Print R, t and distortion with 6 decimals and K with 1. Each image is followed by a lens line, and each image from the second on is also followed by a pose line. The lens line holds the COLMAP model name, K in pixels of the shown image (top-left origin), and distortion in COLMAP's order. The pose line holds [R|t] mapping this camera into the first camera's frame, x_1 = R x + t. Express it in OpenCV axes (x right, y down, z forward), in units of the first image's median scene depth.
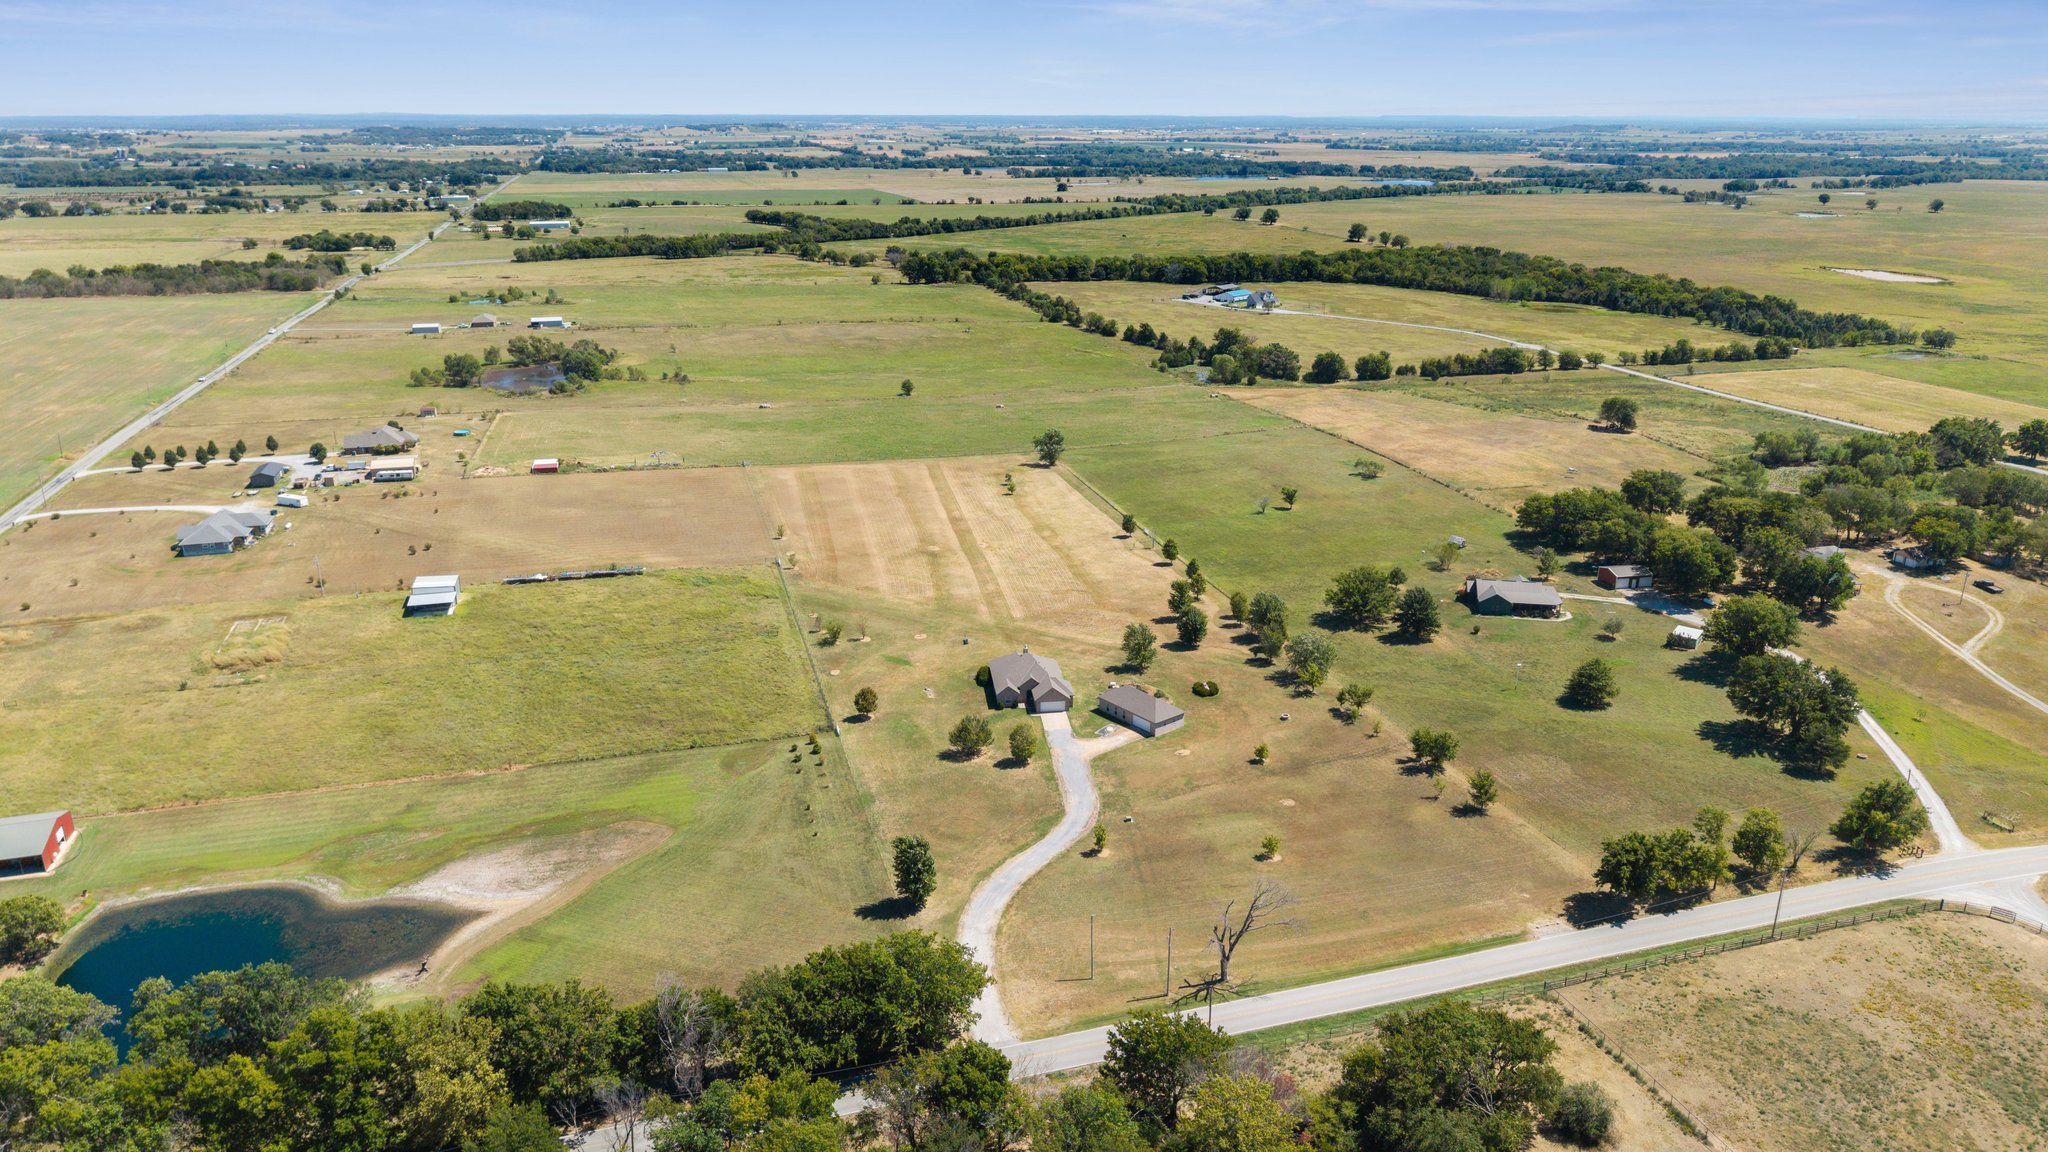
lens RADIAL K [[1382.6, 0, 1015.0], [0, 1382.6, 544.8], [0, 0, 1]] dist [0.099698, -0.150813]
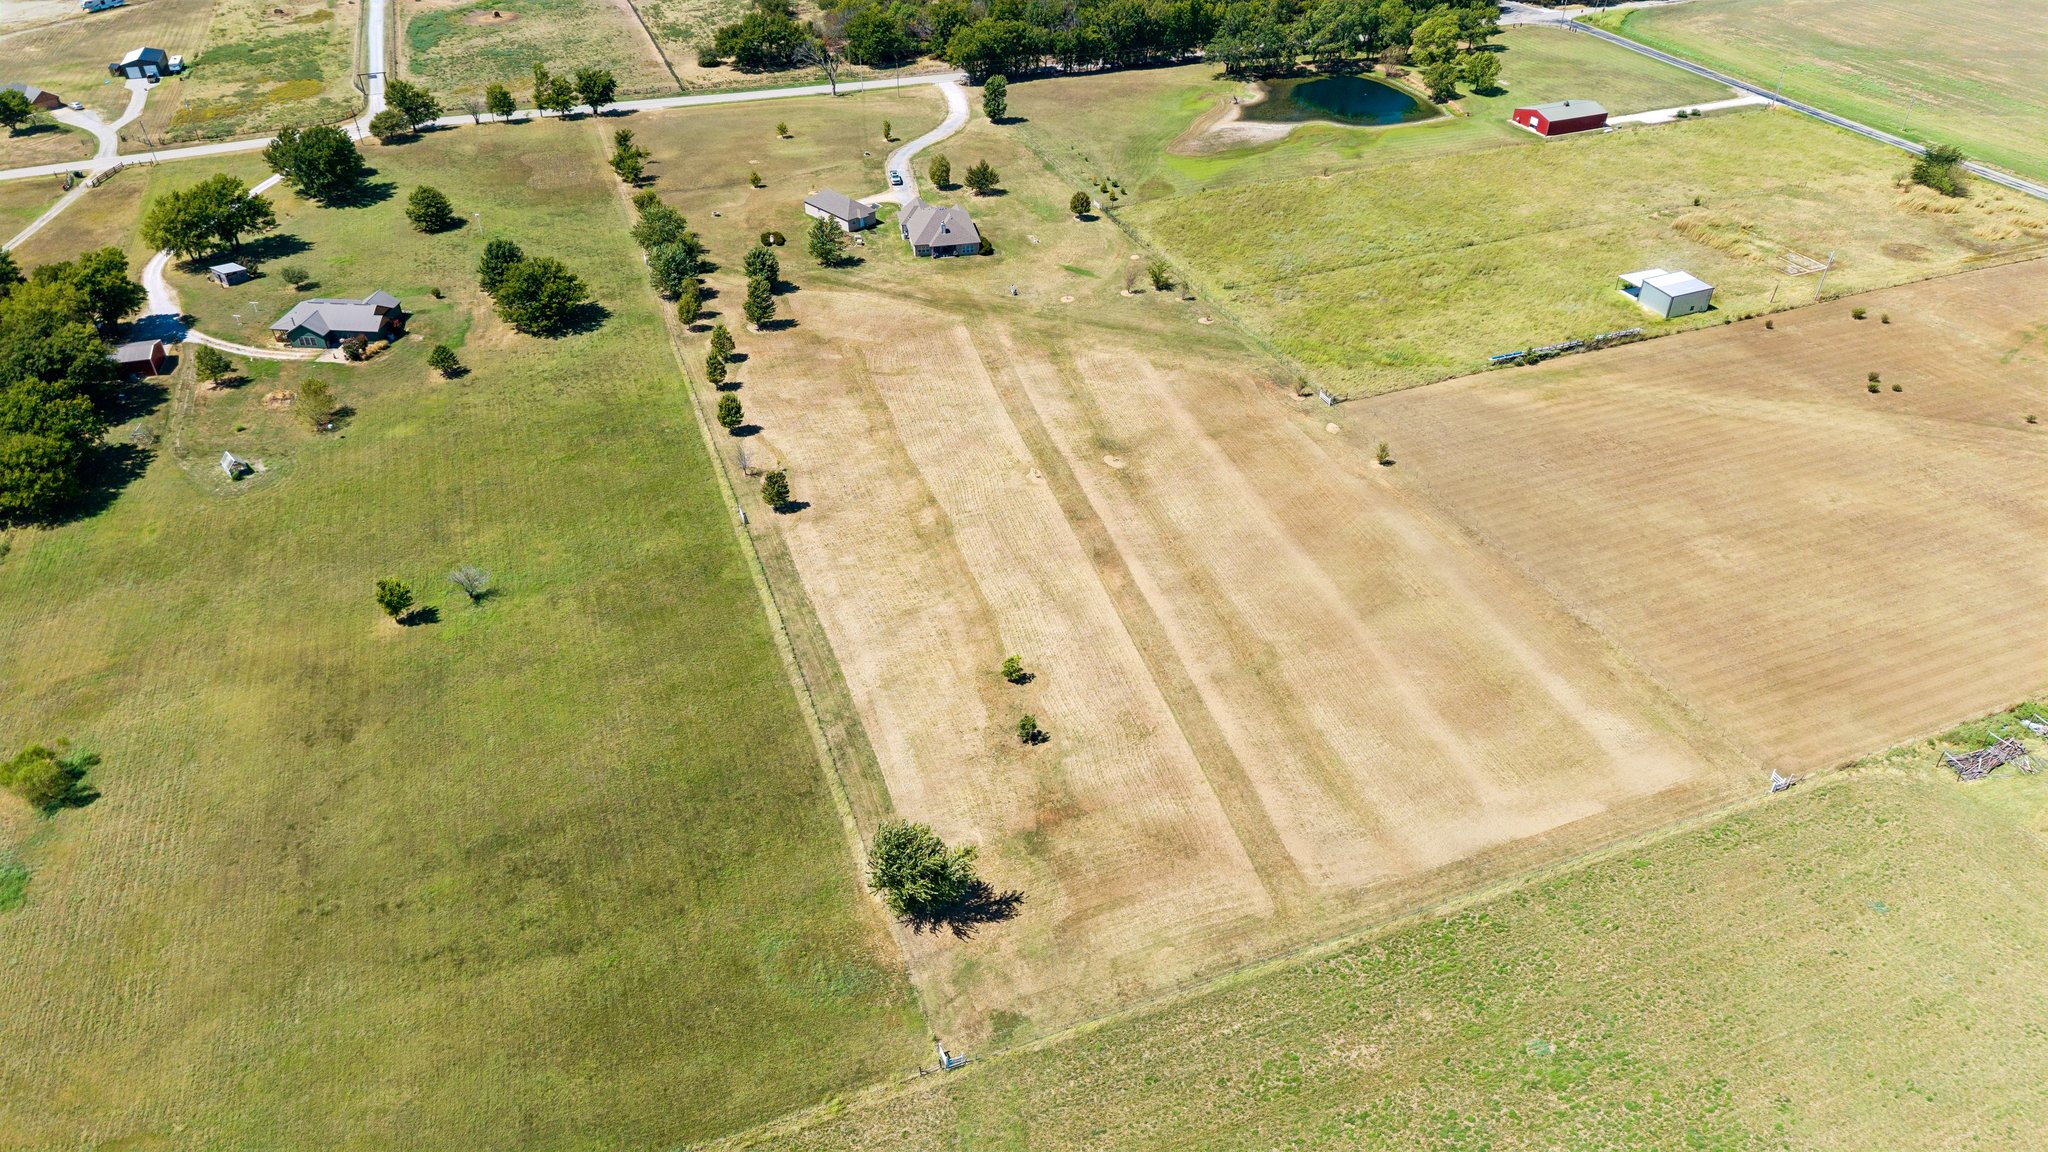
lens RADIAL K [[1357.7, 0, 1022.3], [0, 1357.7, 579.1], [0, 0, 1]] dist [0.035611, -0.038675]
pose [[-0.996323, 0.053398, -0.066997, 0.027597], [-0.022377, 0.592669, 0.805135, -0.525575], [0.082700, 0.803674, -0.589295, 1.651053]]
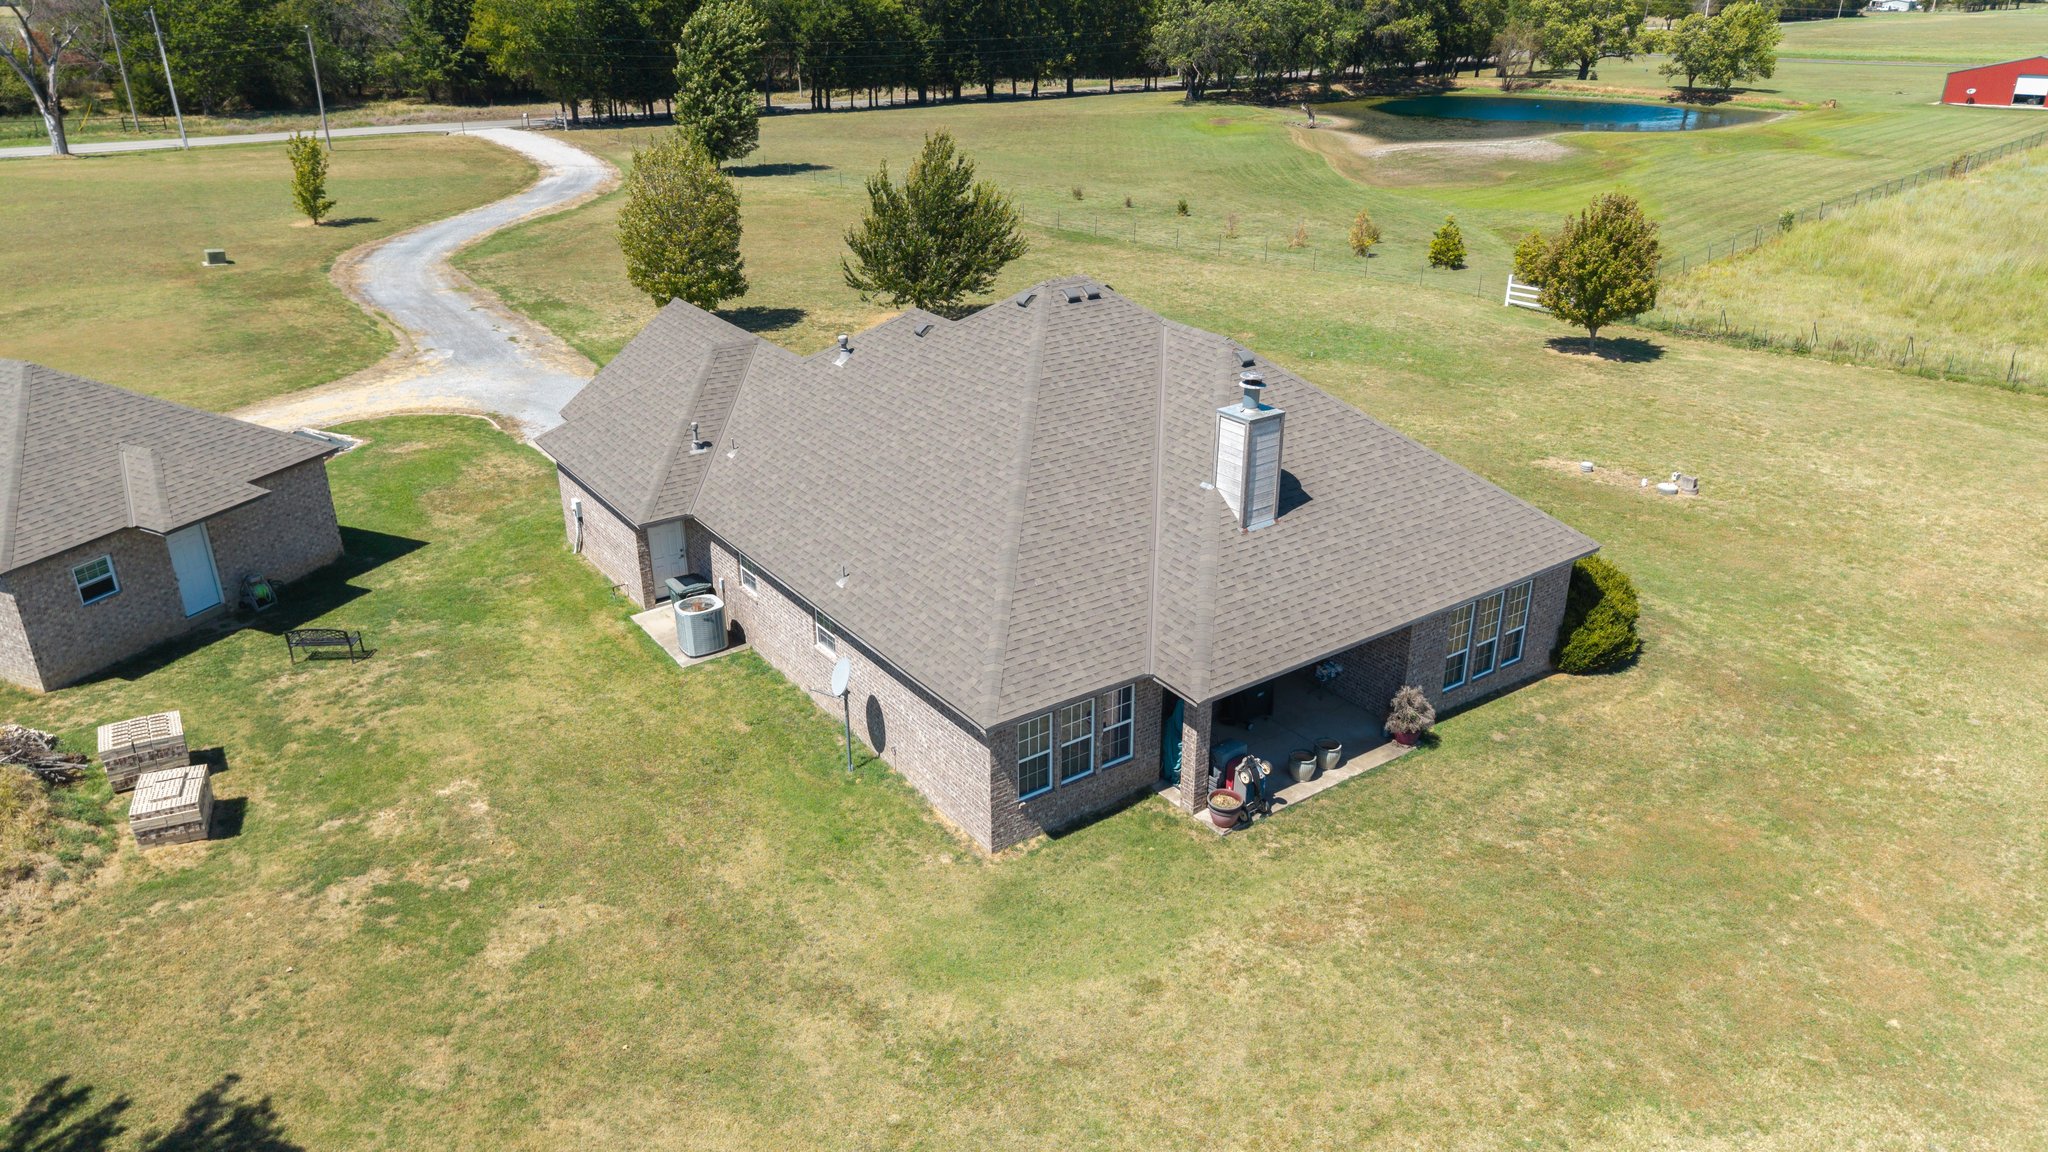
lens RADIAL K [[1374.6, 0, 1020.4], [0, 1374.6, 565.8], [0, 0, 1]] dist [0.038331, -0.043112]
pose [[-0.875470, 0.195763, -0.441847, 0.054555], [-0.139543, 0.772941, 0.618943, 0.029587], [0.462688, 0.603523, -0.649369, 0.966599]]
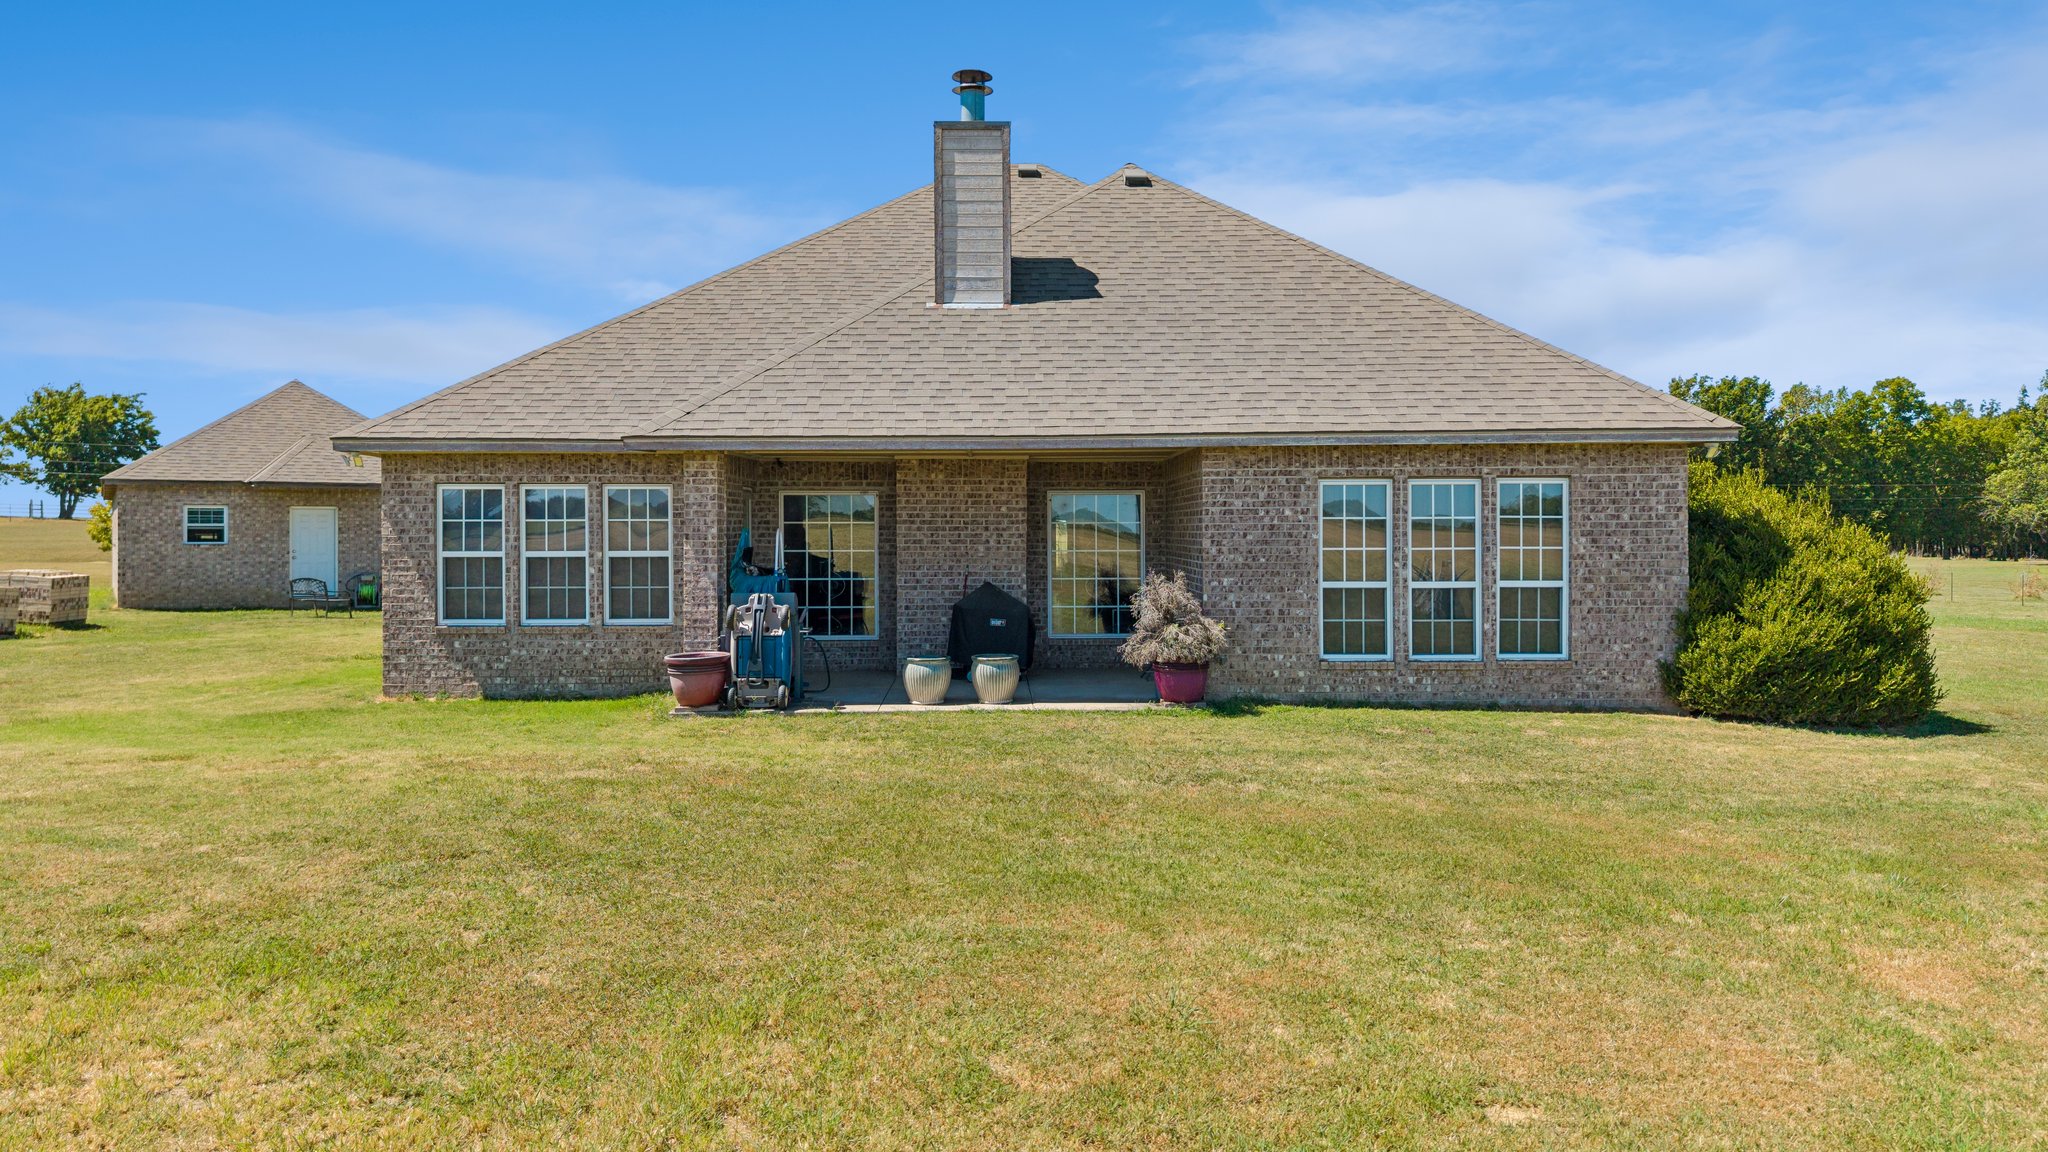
lens RADIAL K [[1382.6, 0, 1015.0], [0, 1382.6, 544.8], [0, 0, 1]] dist [0.099698, -0.150813]
pose [[-0.995832, -0.001206, 0.091202, 0.001105], [0.026803, 0.951893, 0.305255, 0.067810], [-0.087183, 0.306427, -0.947893, 0.969591]]
